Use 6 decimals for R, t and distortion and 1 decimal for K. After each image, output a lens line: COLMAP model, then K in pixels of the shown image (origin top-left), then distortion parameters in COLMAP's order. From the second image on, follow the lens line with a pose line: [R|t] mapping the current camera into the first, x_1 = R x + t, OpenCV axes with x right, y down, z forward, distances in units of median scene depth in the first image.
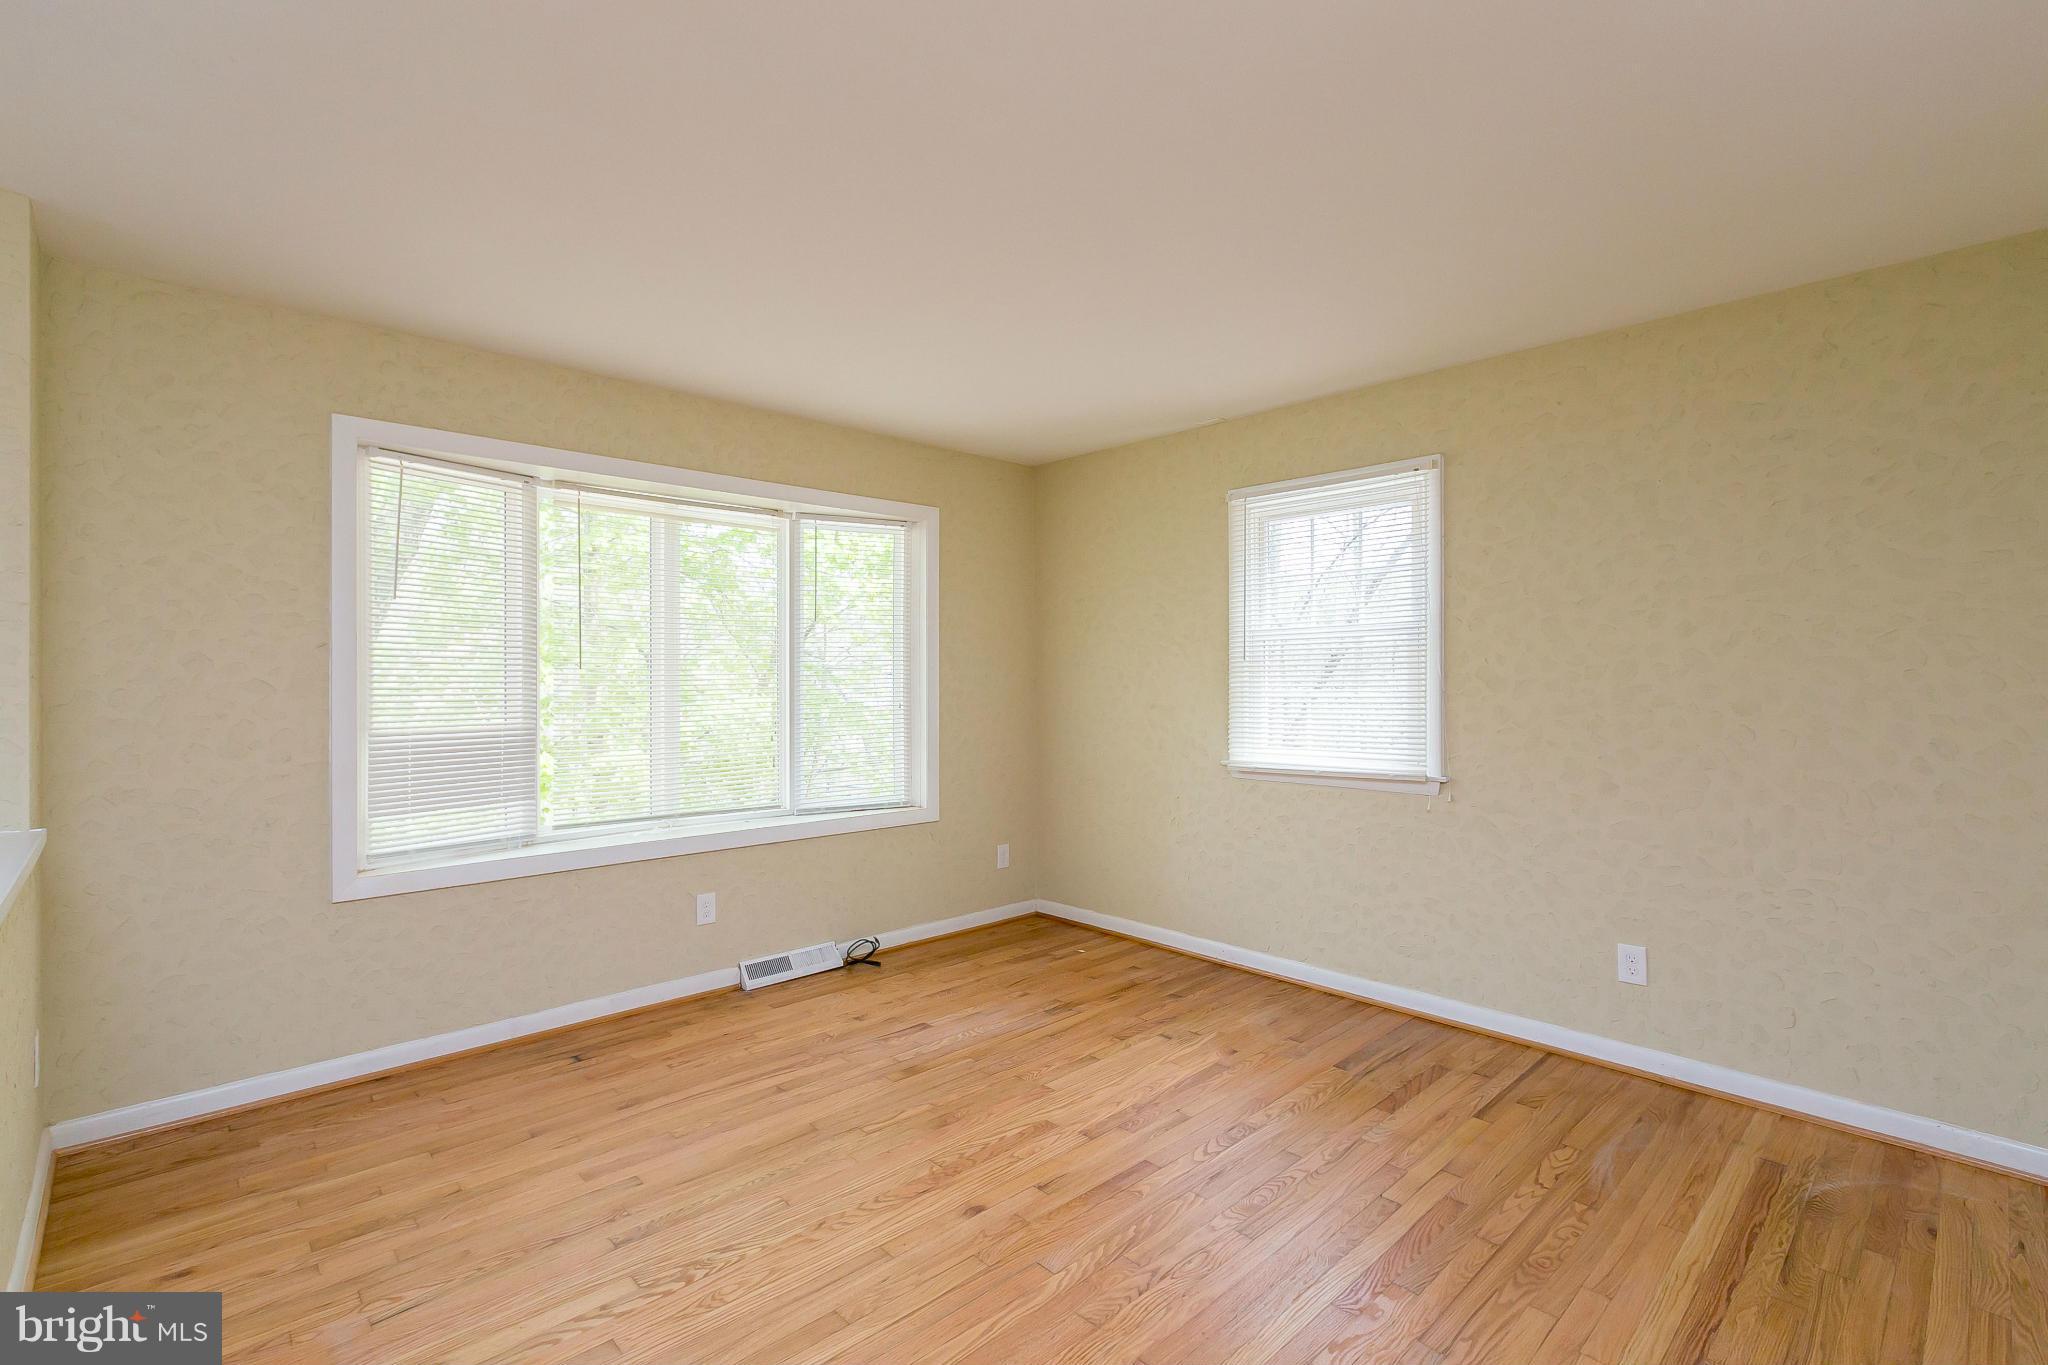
lens RADIAL K [[938.7, 0, 1026.6], [0, 938.7, 670.5], [0, 0, 1]] dist [0.000138, -0.001440]
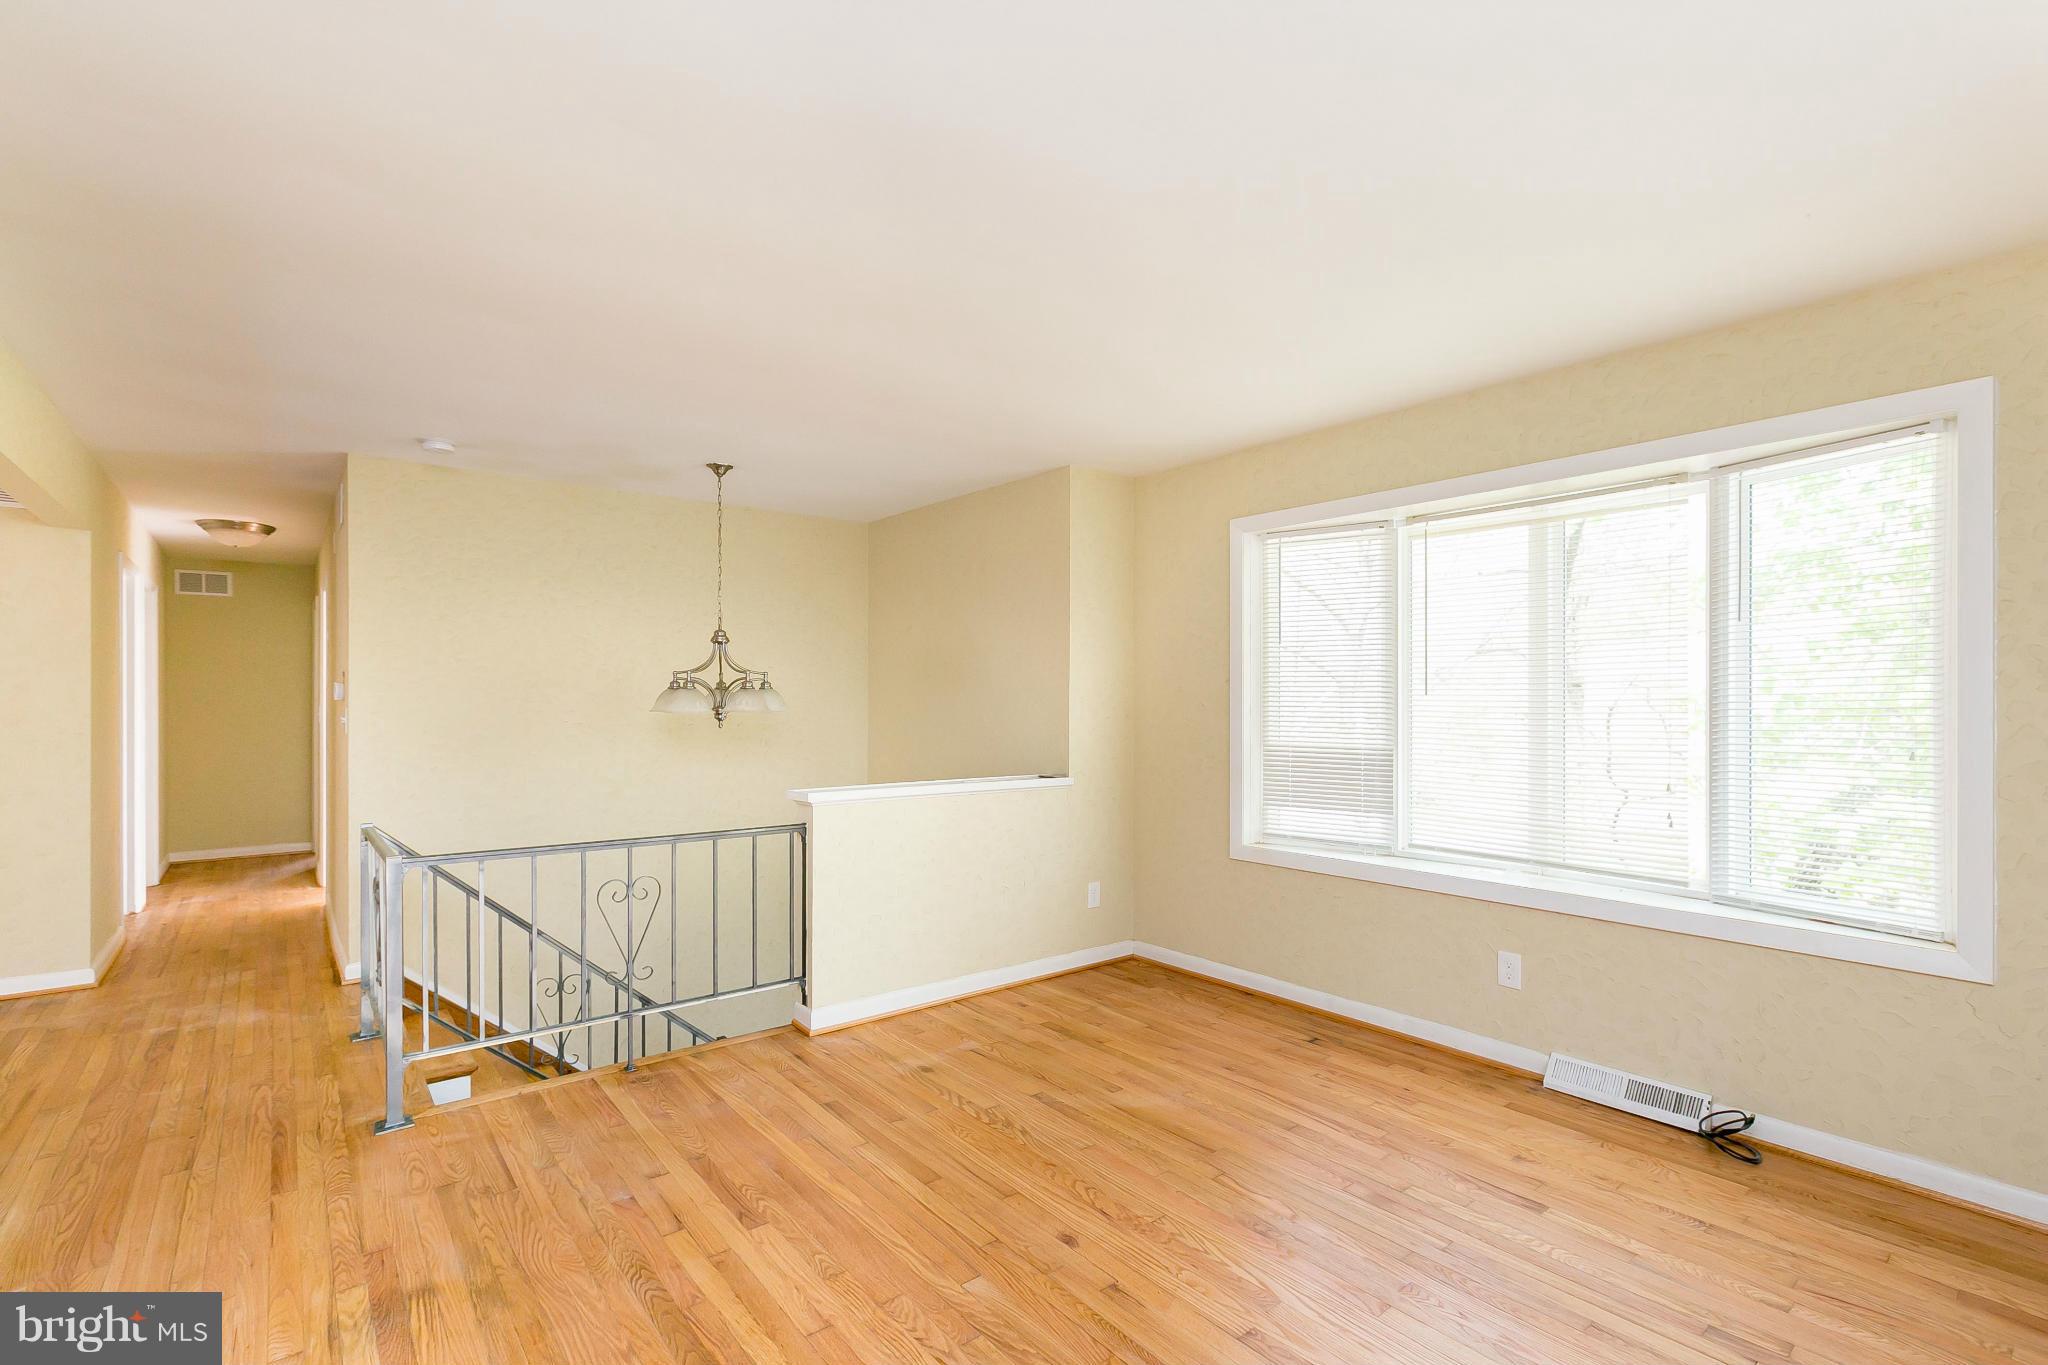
lens RADIAL K [[938.7, 0, 1023.1], [0, 938.7, 700.7], [0, 0, 1]] dist [0.000138, -0.001440]
pose [[-0.090918, -0.000586, -0.995858, 0.619247], [0.001912, 0.999998, -0.000763, 0.004564], [0.995857, -0.001974, -0.090916, 0.690678]]
